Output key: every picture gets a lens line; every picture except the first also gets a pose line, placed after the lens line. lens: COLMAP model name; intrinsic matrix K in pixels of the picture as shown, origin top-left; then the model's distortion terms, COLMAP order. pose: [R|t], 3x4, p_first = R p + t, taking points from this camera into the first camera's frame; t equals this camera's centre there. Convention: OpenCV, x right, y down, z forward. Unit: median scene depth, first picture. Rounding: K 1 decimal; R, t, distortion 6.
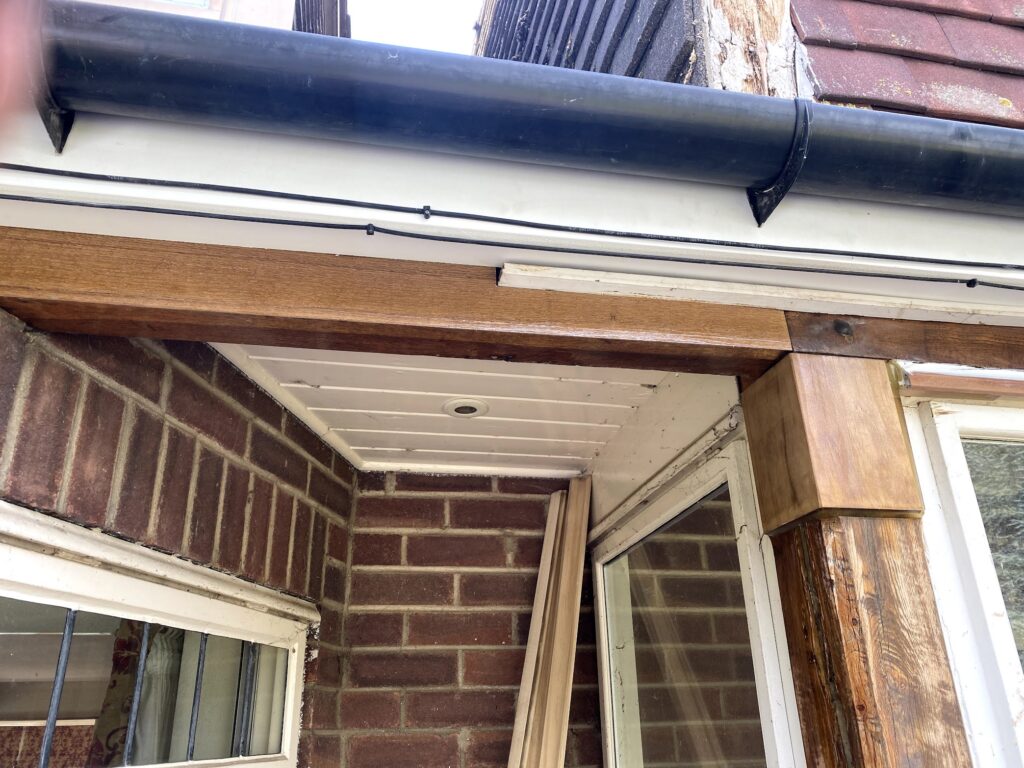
lens RADIAL K [[800.9, 0, 511.3], [0, 800.9, 387.2], [0, 0, 1]] dist [0.034319, -0.059113]
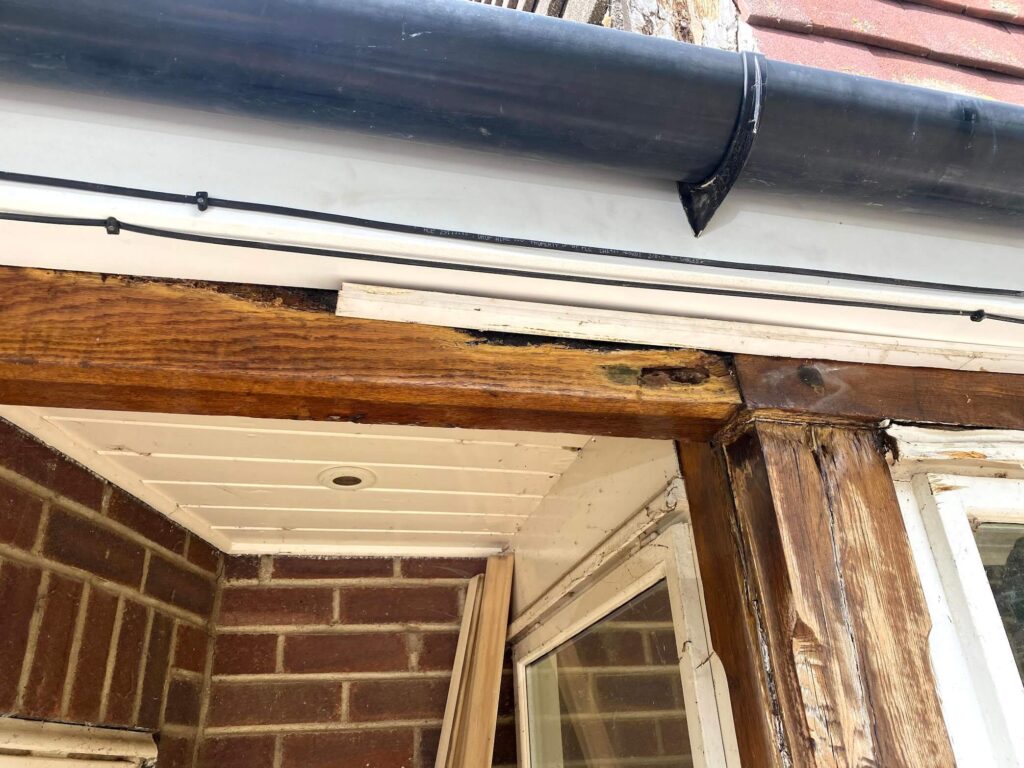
lens RADIAL K [[800.9, 0, 511.3], [0, 800.9, 387.2], [0, 0, 1]] dist [0.034319, -0.059113]
pose [[0.998306, -0.003186, 0.058102, 0.063982], [0.007164, 0.997634, -0.068380, -0.009834], [-0.057746, 0.068681, 0.995966, 0.192190]]
